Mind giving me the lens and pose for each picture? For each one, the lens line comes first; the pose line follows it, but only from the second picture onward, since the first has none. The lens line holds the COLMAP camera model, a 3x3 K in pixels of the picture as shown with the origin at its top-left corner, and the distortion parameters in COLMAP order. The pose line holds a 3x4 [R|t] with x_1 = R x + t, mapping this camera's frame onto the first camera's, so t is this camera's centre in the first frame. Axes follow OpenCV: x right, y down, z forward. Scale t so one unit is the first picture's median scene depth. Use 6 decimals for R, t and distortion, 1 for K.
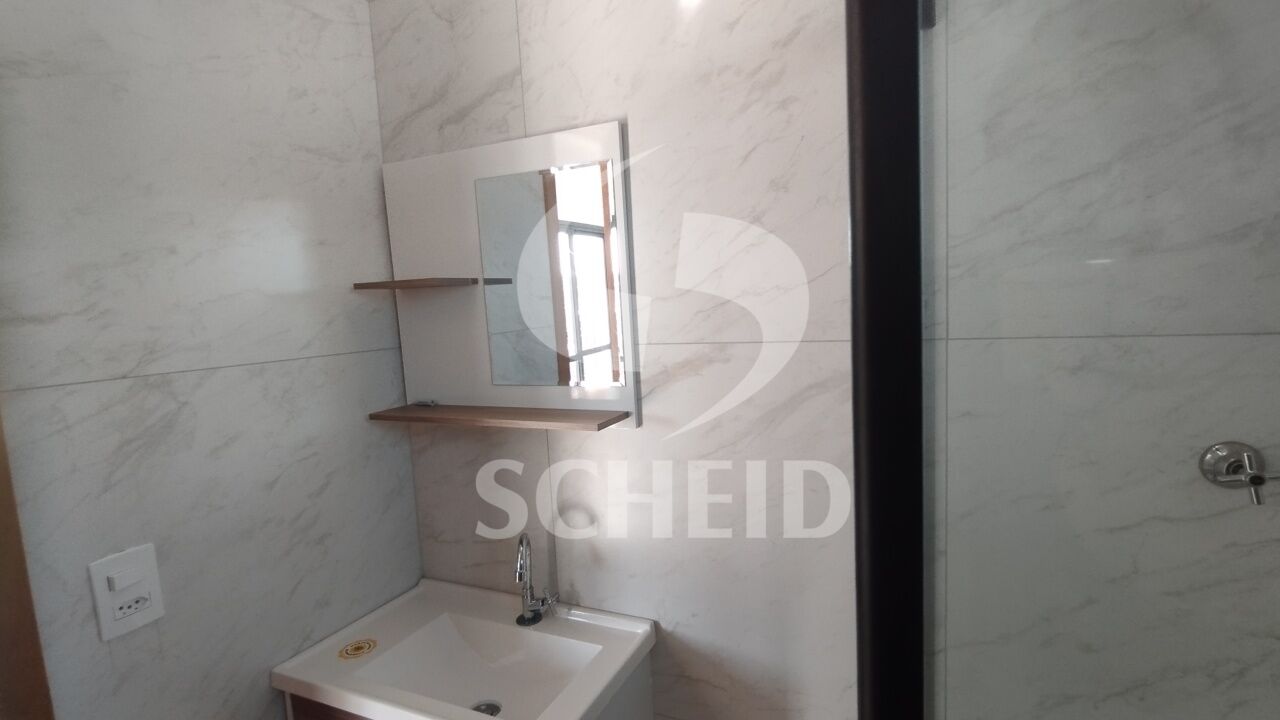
lens RADIAL K [[605.3, 0, 663.5], [0, 605.3, 369.4], [0, 0, 1]] dist [0.024925, -0.008227]
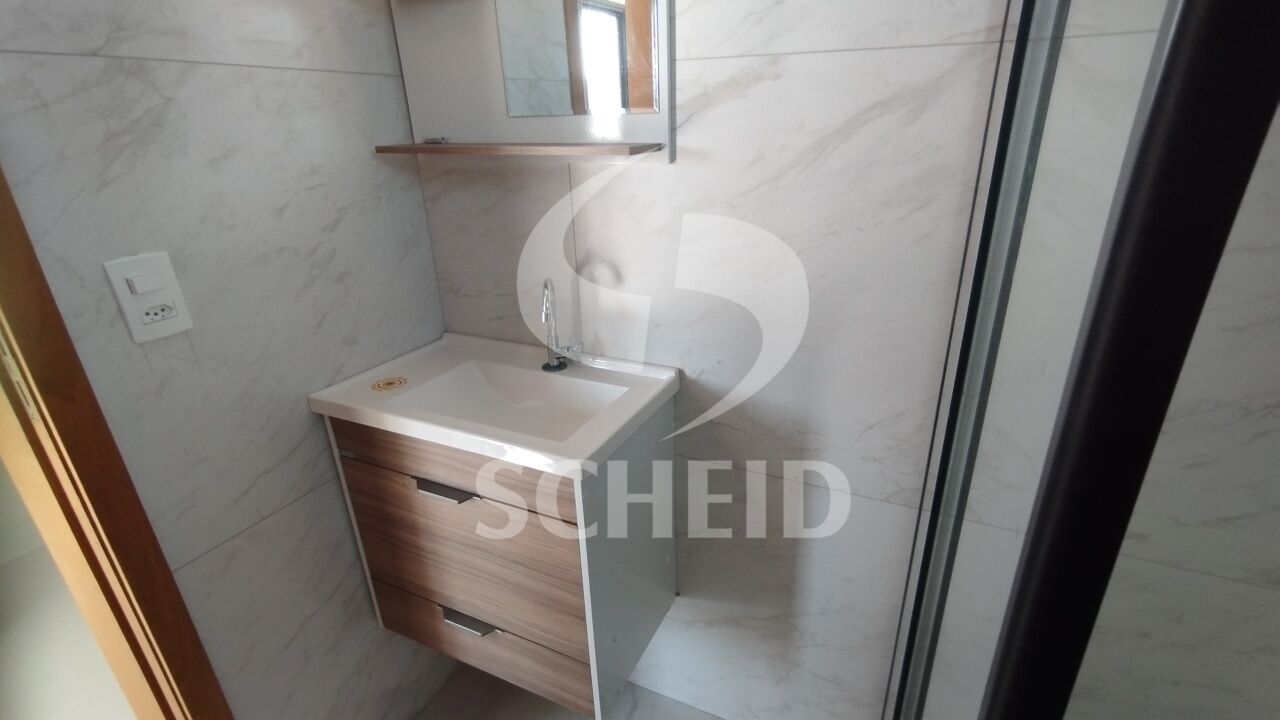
lens RADIAL K [[605.3, 0, 663.5], [0, 605.3, 369.4], [0, 0, 1]] dist [0.024925, -0.008227]
pose [[0.999342, 0.036131, -0.003327, -0.038172], [-0.033752, 0.959346, 0.280206, 0.135175], [0.013316, -0.279909, 0.959934, 0.032596]]
